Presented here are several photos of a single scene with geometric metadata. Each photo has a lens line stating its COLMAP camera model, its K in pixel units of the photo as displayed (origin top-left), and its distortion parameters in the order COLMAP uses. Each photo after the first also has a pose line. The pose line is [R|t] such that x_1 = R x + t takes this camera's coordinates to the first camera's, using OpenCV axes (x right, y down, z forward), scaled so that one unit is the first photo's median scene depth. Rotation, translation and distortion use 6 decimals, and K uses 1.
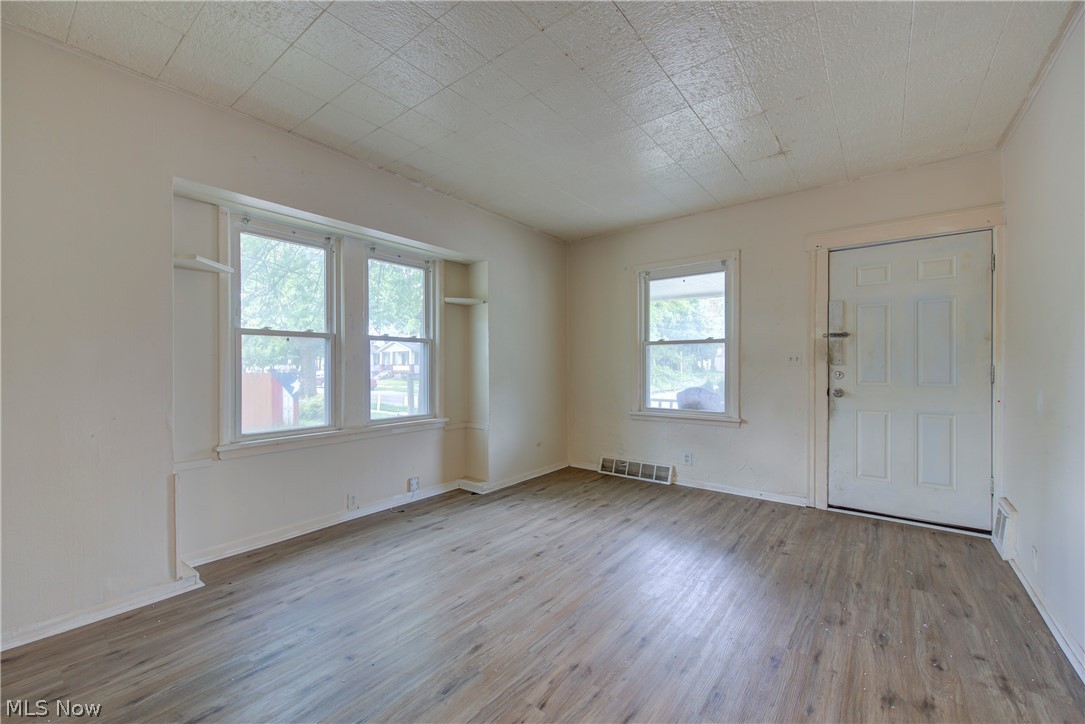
lens RADIAL K [[435.7, 0, 539.8], [0, 435.7, 364.4], [0, 0, 1]] dist [-0.000093, -0.001322]
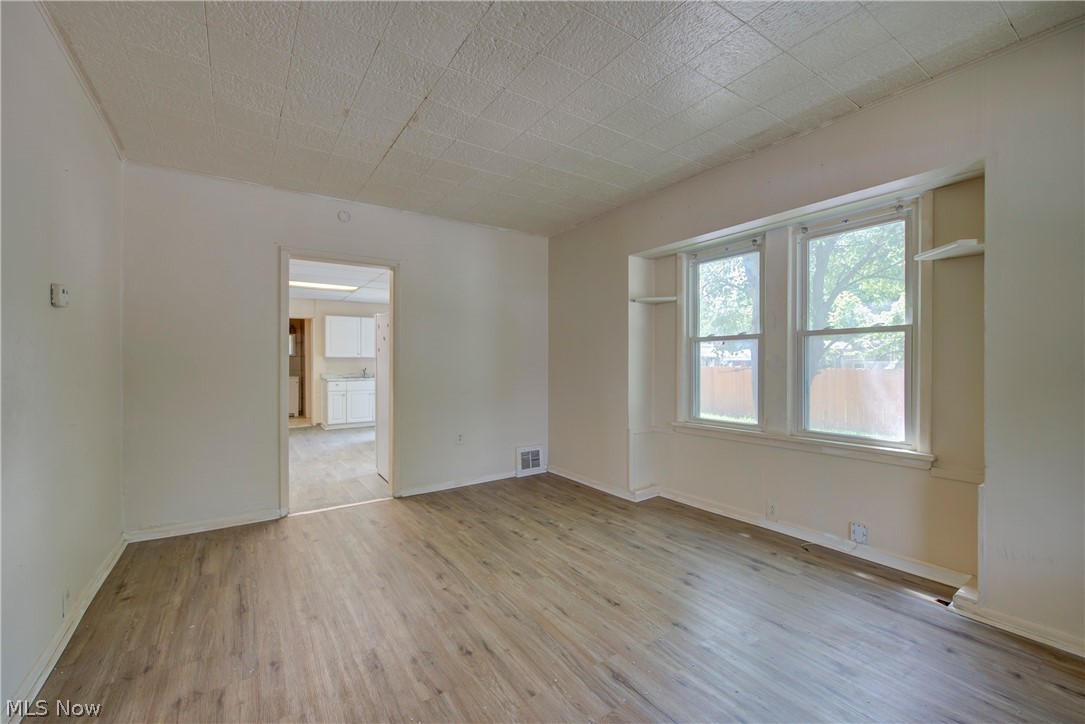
lens RADIAL K [[457.5, 0, 546.7], [0, 457.5, 361.3], [0, 0, 1]] dist [0.000648, -0.001450]
pose [[-0.307273, -0.000466, -0.951621, 0.788260], [0.004851, 0.999986, -0.002056, -0.009969], [0.951609, -0.005248, -0.307267, 1.010679]]
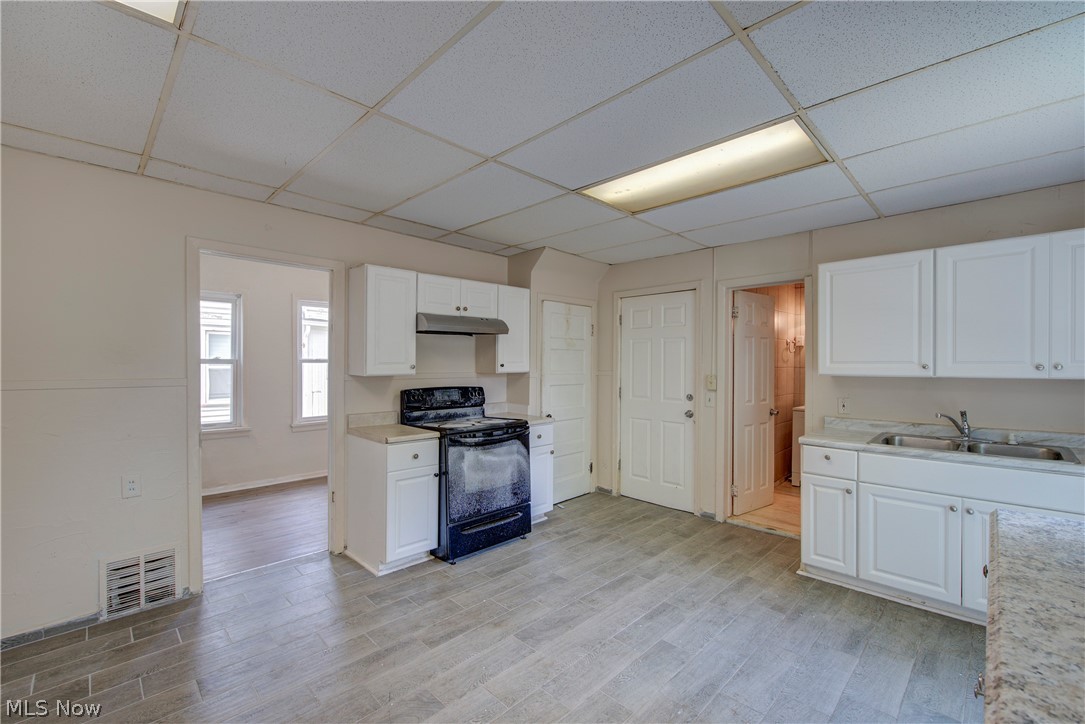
lens RADIAL K [[457.5, 0, 541.5], [0, 457.5, 364.9], [0, 0, 1]] dist [0.000648, -0.001450]
pose [[-0.991832, -0.001709, 0.127541, -1.077140], [-0.002211, 0.999990, -0.003799, -0.069050], [-0.127533, -0.004050, -0.991826, -0.080132]]
